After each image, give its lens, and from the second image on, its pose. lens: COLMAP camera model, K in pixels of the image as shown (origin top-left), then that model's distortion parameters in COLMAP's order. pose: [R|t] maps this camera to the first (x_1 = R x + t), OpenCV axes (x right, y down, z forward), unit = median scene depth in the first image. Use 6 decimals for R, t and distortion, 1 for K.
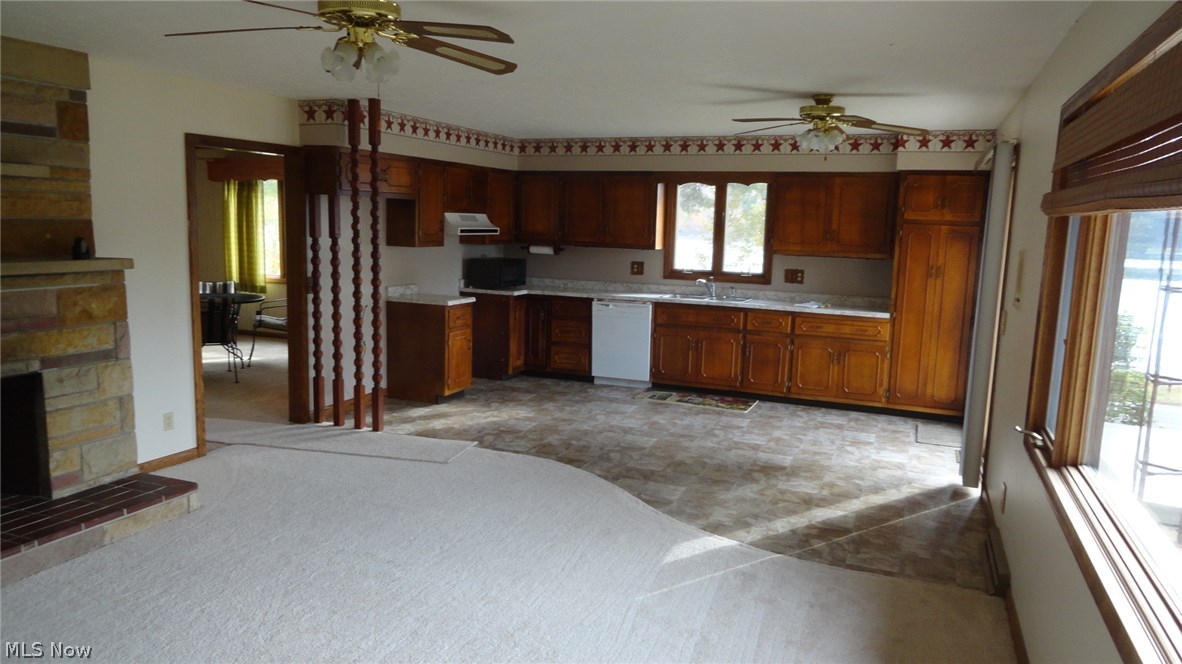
lens RADIAL K [[810.2, 0, 593.0], [0, 810.2, 334.1], [0, 0, 1]] dist [-0.000067, 0.006011]
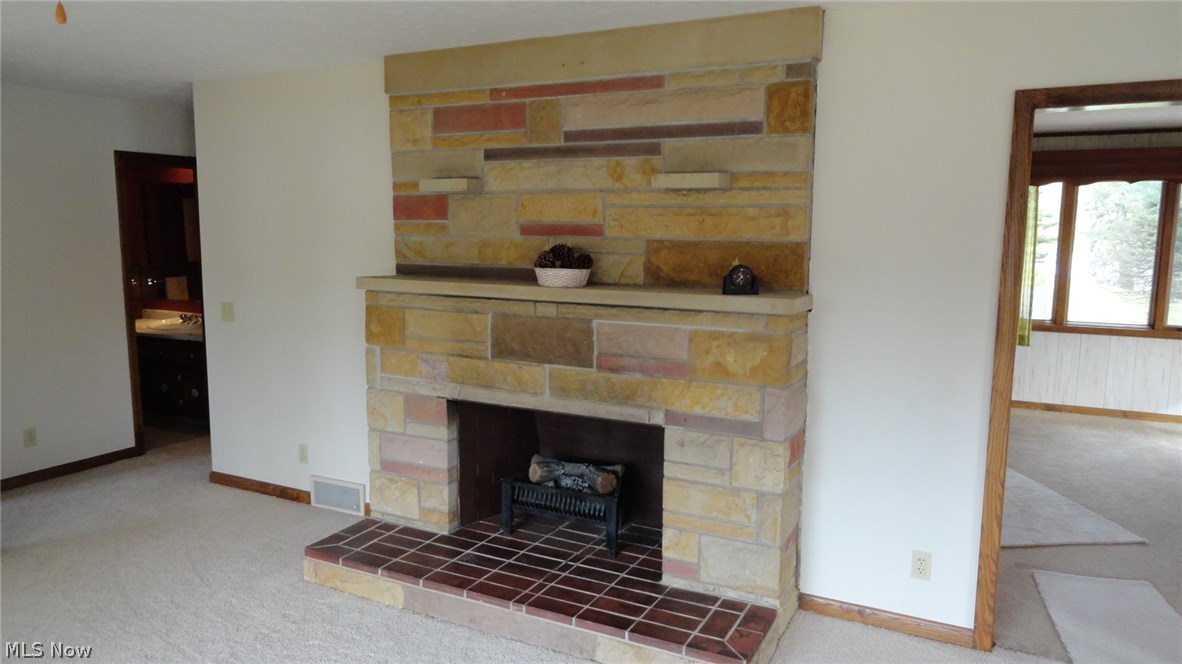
lens RADIAL K [[810.2, 0, 593.0], [0, 810.2, 334.1], [0, 0, 1]] dist [-0.000067, 0.006011]
pose [[-0.085978, 0.101819, -0.991081, 0.071093], [-0.150205, 0.982069, 0.113923, -0.072843], [0.984909, 0.158660, -0.069143, 0.556711]]
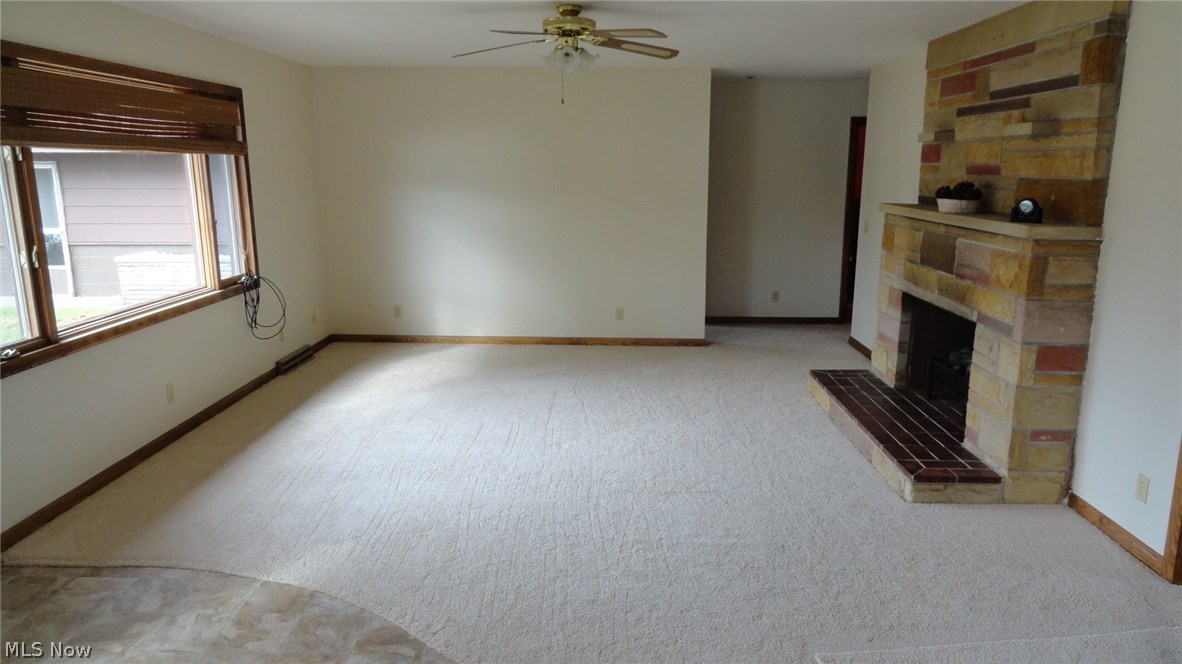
lens RADIAL K [[810.2, 0, 593.0], [0, 810.2, 334.1], [0, 0, 1]] dist [-0.000067, 0.006011]
pose [[-0.934388, 0.044168, -0.353508, 0.091058], [-0.076866, 0.943919, 0.321105, -0.138135], [0.347865, 0.327209, -0.878592, 1.007334]]
